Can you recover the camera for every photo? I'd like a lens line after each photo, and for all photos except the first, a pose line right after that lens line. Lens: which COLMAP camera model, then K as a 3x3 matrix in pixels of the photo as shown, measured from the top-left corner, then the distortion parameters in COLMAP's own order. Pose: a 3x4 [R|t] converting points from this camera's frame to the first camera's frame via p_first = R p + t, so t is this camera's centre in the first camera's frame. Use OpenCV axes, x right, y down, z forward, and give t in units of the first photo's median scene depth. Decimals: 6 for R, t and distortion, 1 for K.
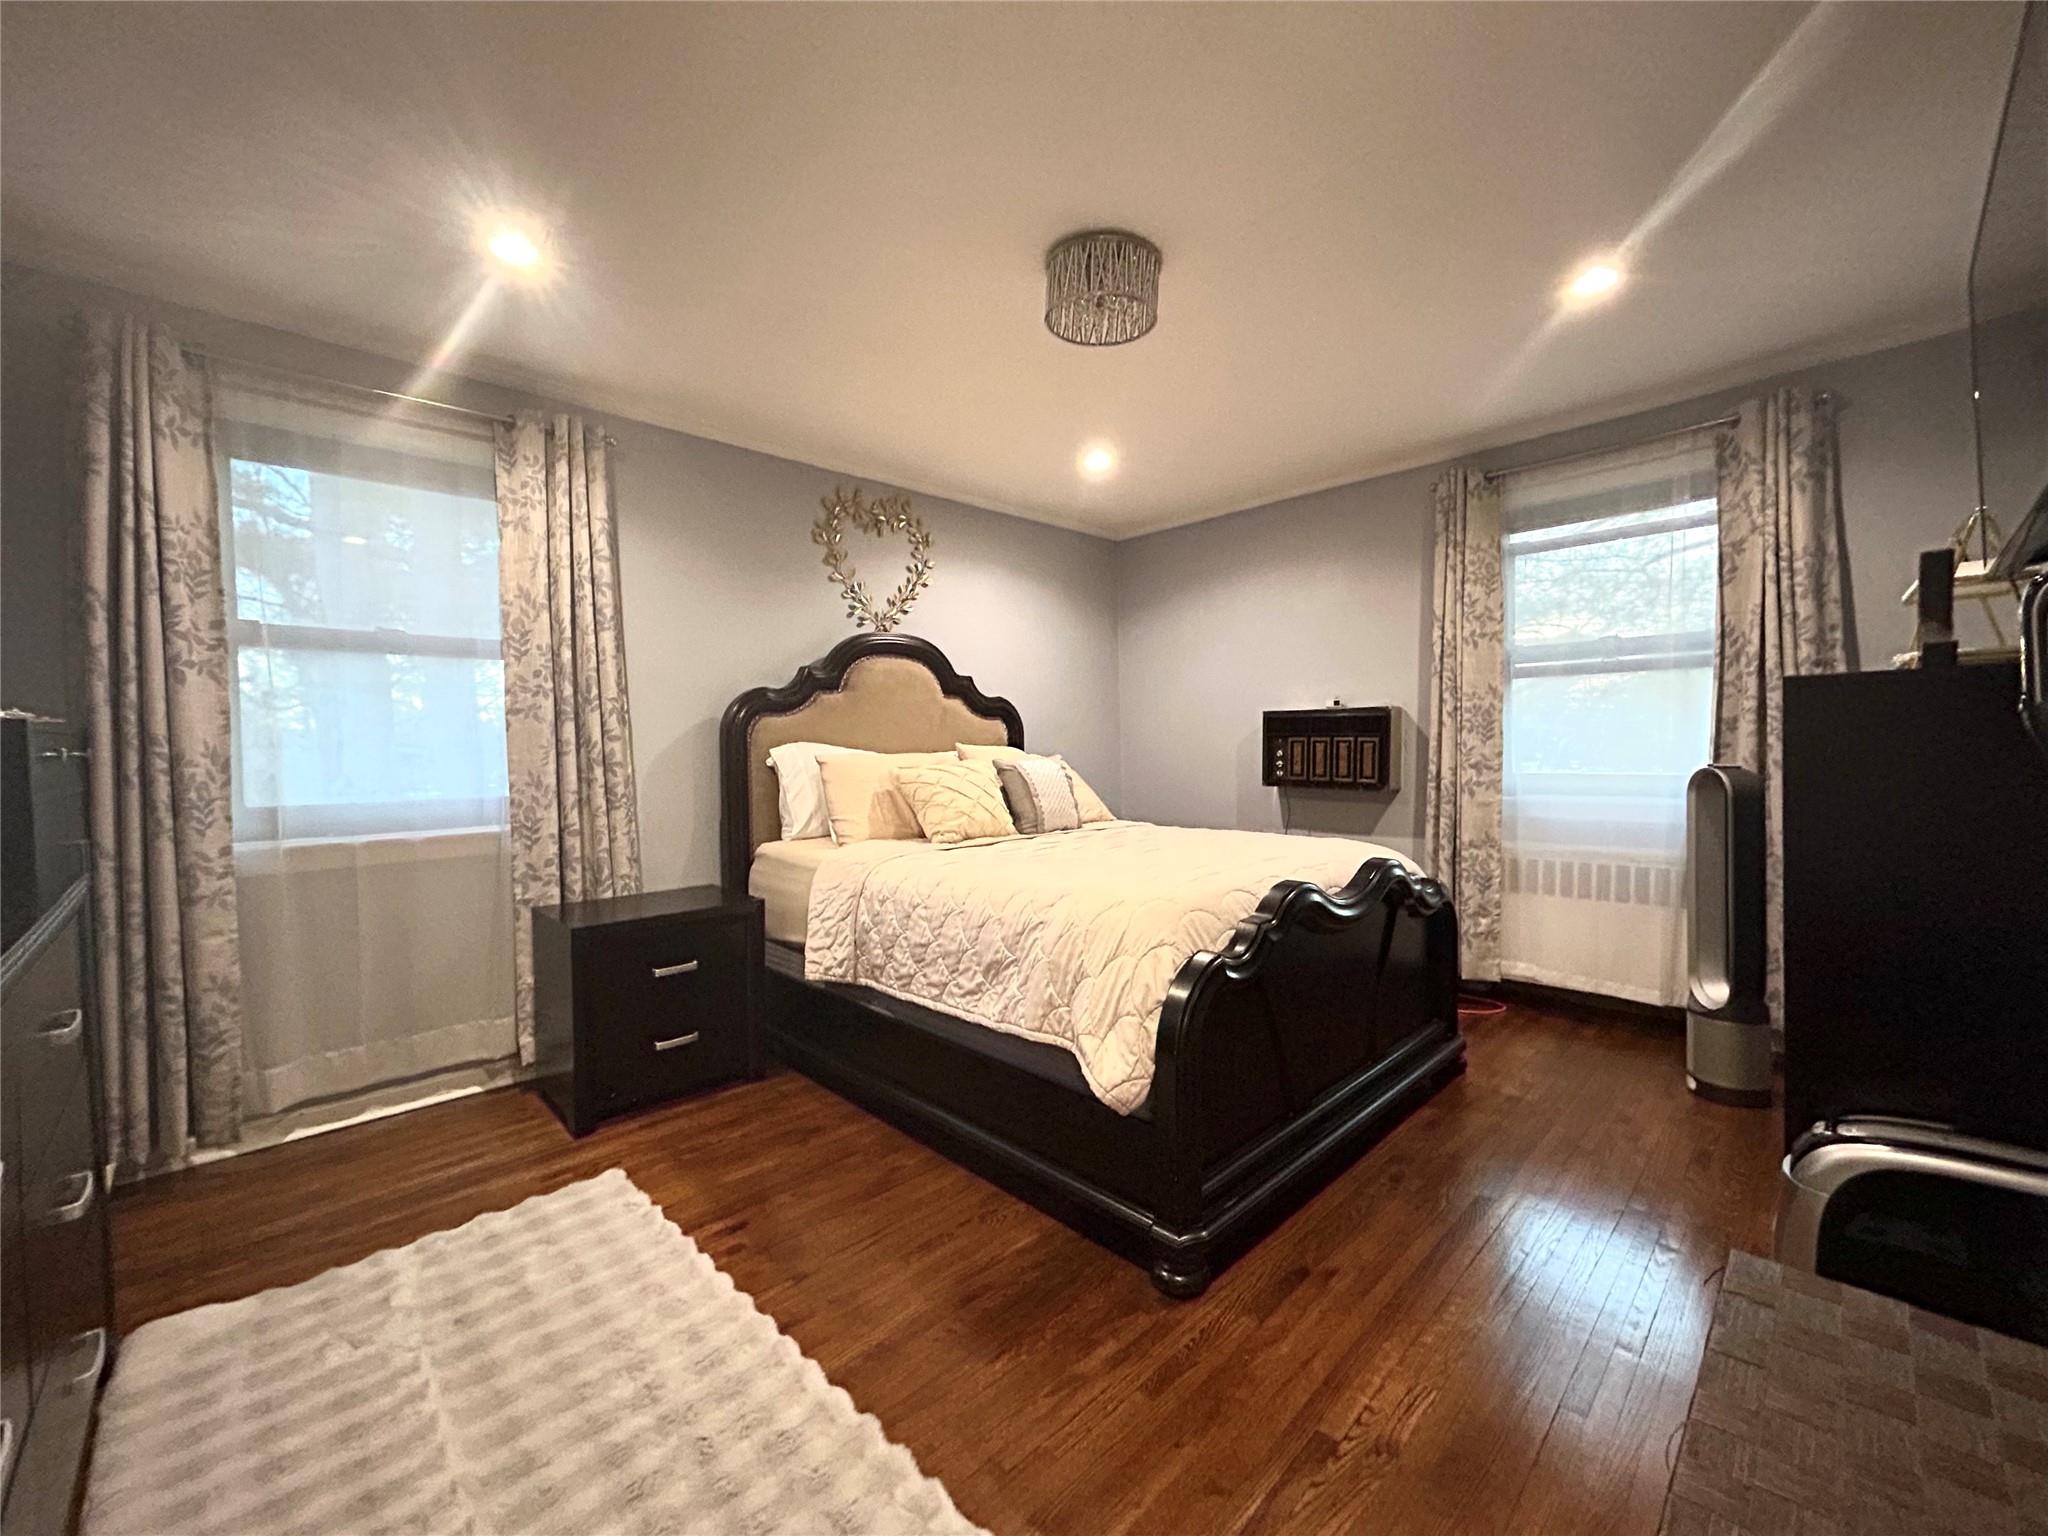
lens RADIAL K [[826.1, 0, 1023.7], [0, 826.1, 771.8], [0, 0, 1]] dist [-0.003399, 0.001150]
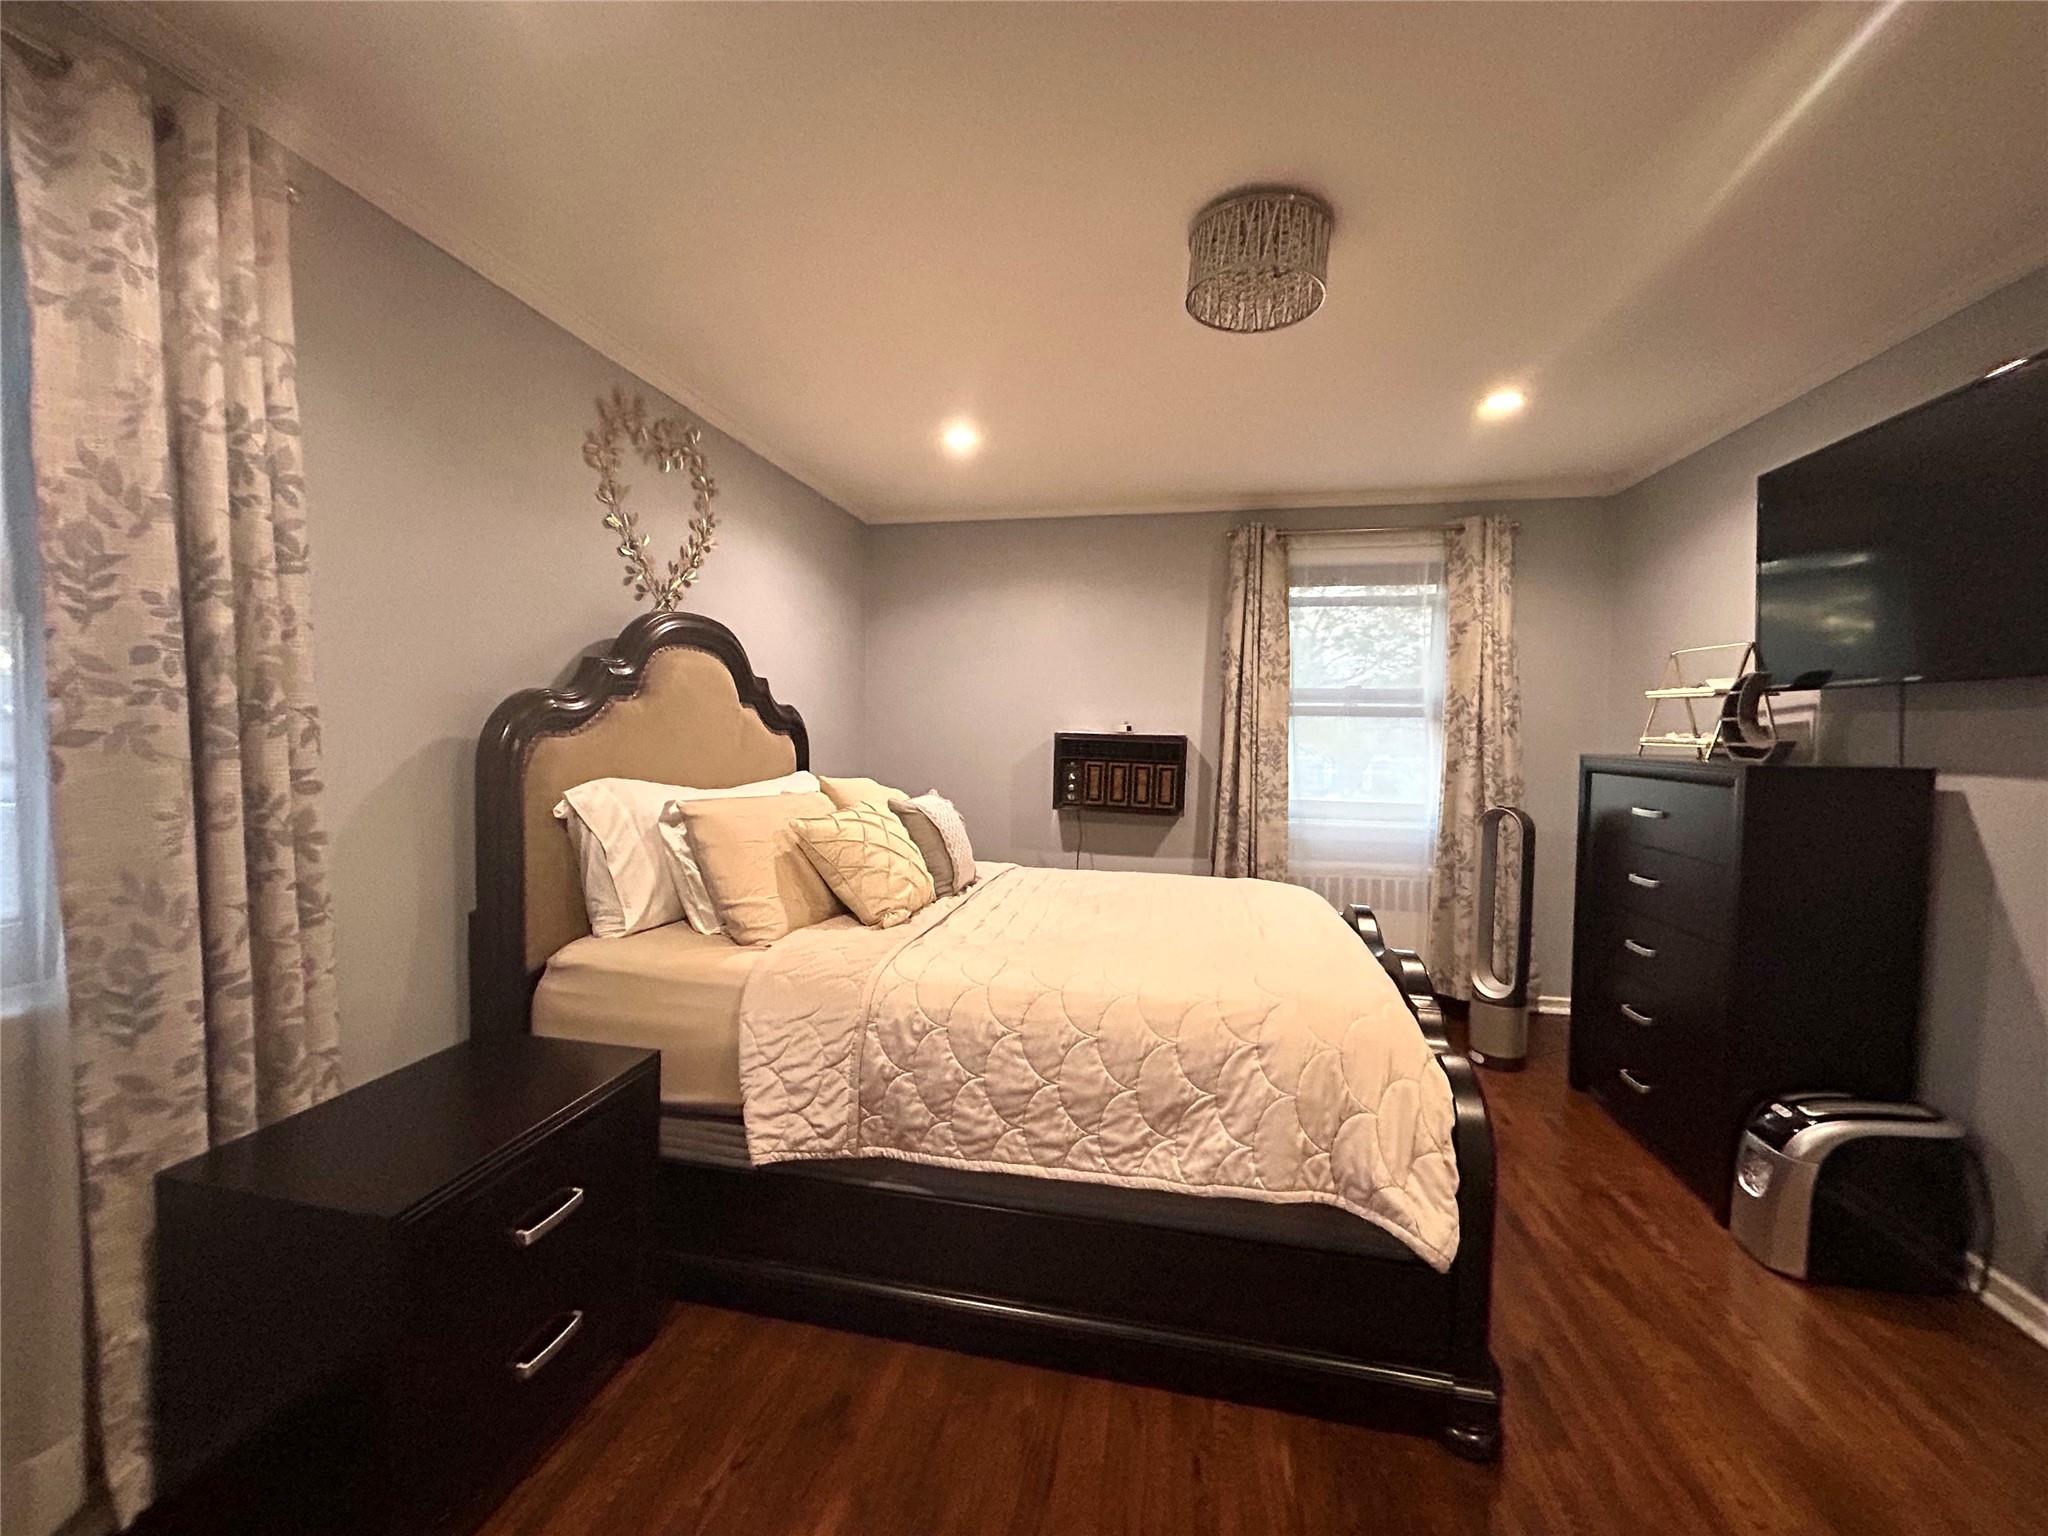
lens RADIAL K [[826.1, 0, 1022.2], [0, 826.1, 771.9], [0, 0, 1]] dist [-0.003399, 0.001150]
pose [[0.821247, -0.000187, 0.570573, -0.438314], [-0.012659, 0.999748, 0.018549, -0.067164], [-0.570432, -0.022456, 0.821038, 0.343037]]
